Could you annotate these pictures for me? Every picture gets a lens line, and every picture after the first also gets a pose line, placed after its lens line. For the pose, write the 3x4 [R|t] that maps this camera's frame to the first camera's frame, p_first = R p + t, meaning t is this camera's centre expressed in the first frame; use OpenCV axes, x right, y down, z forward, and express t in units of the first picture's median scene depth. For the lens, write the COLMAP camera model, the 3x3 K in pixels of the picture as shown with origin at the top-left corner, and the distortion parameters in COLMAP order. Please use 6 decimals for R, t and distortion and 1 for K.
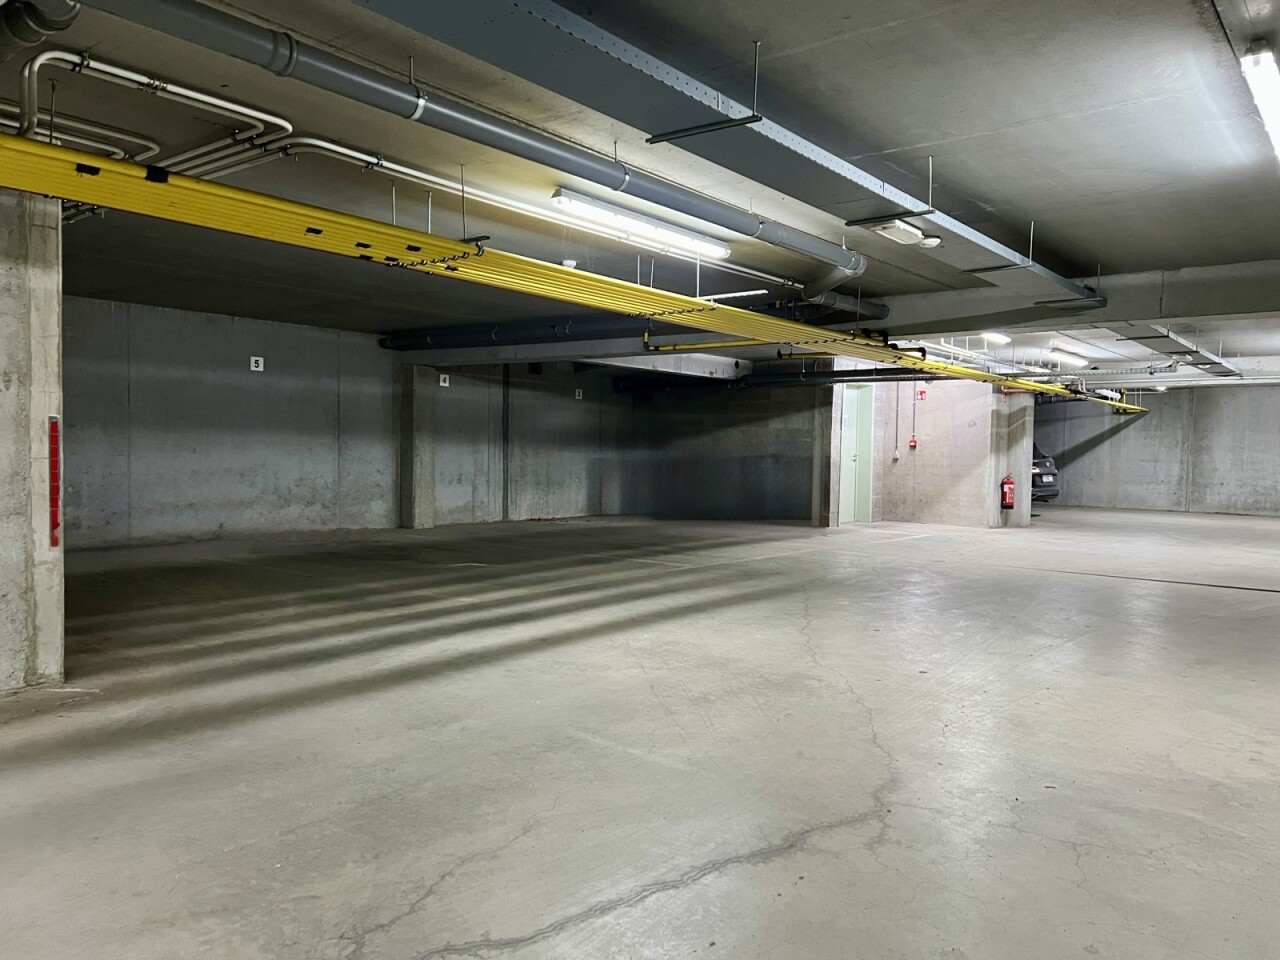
lens RADIAL K [[952.2, 0, 644.8], [0, 952.2, 486.5], [0, 0, 1]] dist [0.083999, -0.104556]
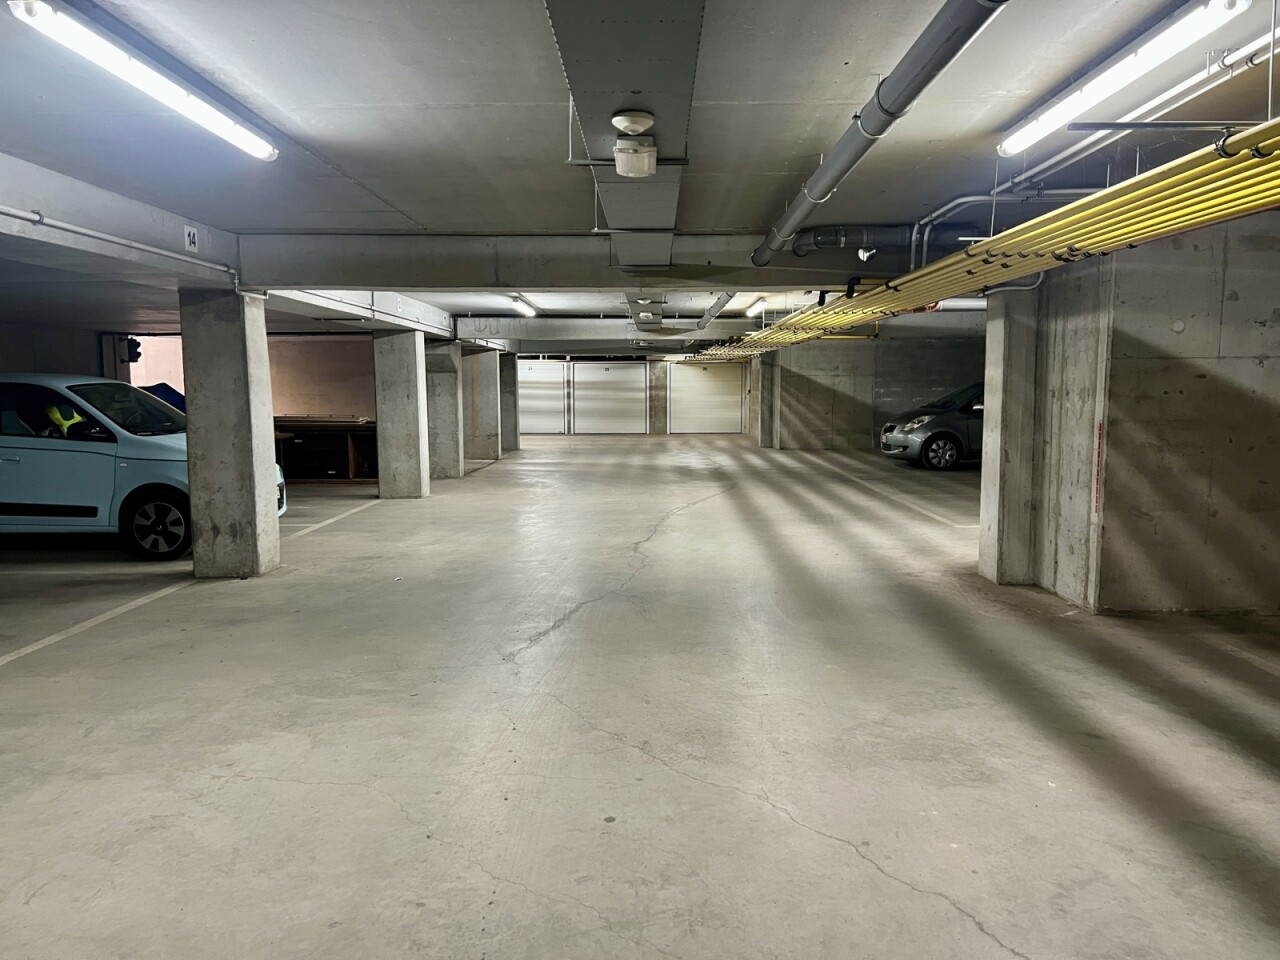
lens RADIAL K [[952.2, 0, 643.7], [0, 952.2, 480.2], [0, 0, 1]] dist [0.083999, -0.104556]
pose [[-0.791125, 0.045242, -0.609980, 0.229442], [-0.035324, 0.992217, 0.119406, -0.039261], [0.610634, 0.116012, -0.783369, 0.522436]]
